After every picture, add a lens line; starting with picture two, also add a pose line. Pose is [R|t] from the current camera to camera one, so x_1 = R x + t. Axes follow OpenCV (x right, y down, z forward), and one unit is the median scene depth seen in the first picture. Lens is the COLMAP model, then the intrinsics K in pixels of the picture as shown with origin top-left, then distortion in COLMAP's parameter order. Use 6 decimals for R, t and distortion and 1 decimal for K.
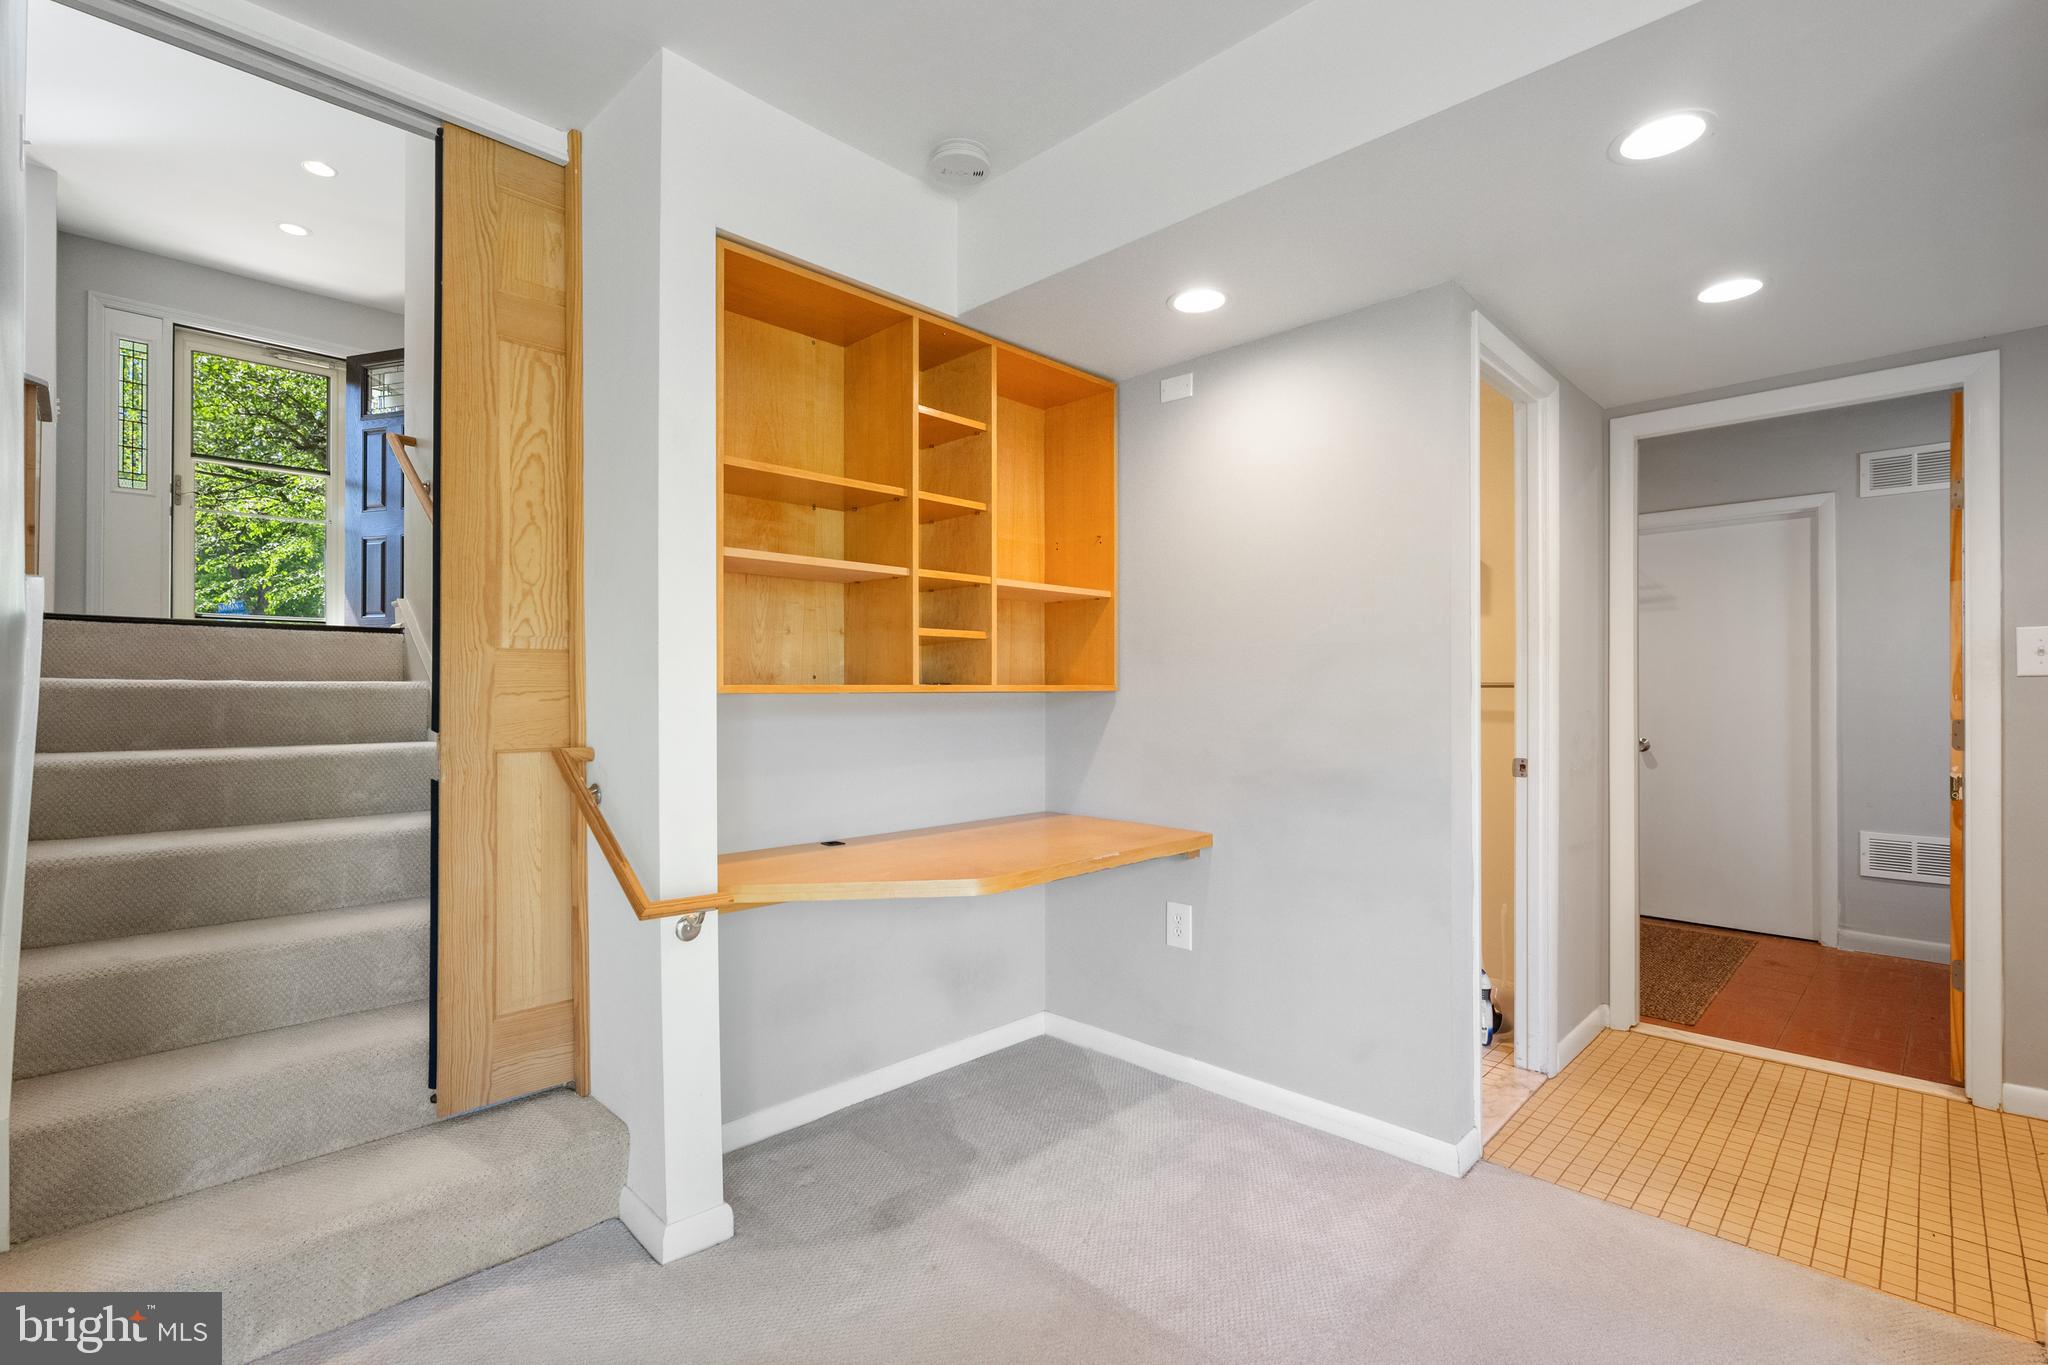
lens RADIAL K [[934.3, 0, 1024.0], [0, 934.3, 682.5], [0, 0, 1]] dist [0.000210, -0.000111]
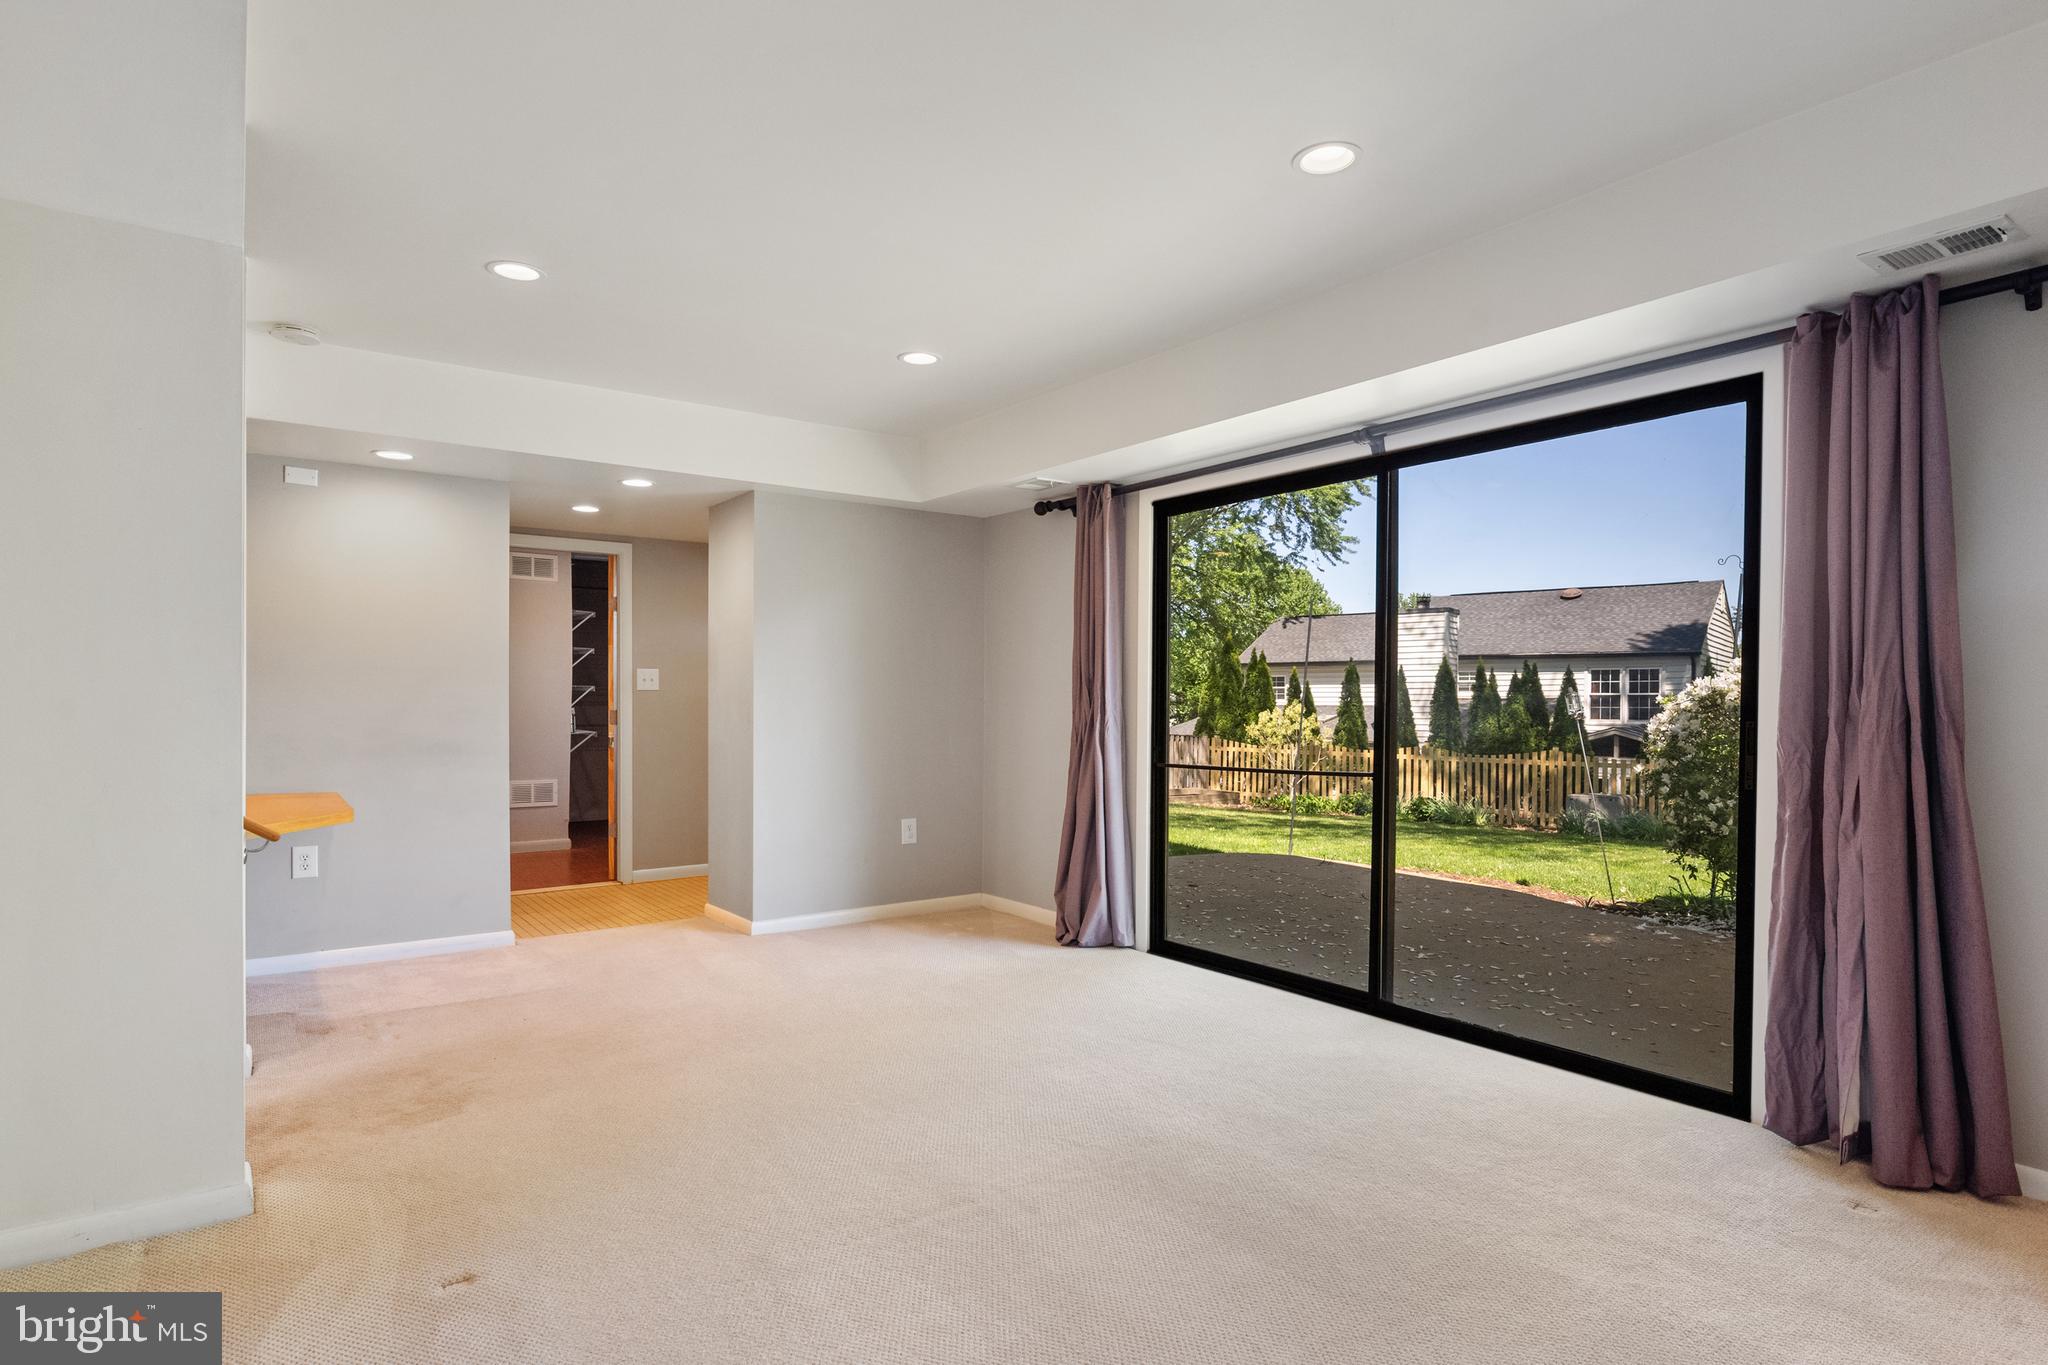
lens RADIAL K [[1089.0, 0, 1024.0], [0, 1089.0, 682.5], [0, 0, 1]] dist [-0.002183, -0.000195]
pose [[0.173657, 0.016757, 0.984664, -1.360357], [-0.014885, 0.999786, -0.014390, -0.002657], [-0.984694, -0.012157, 0.173869, -0.372927]]
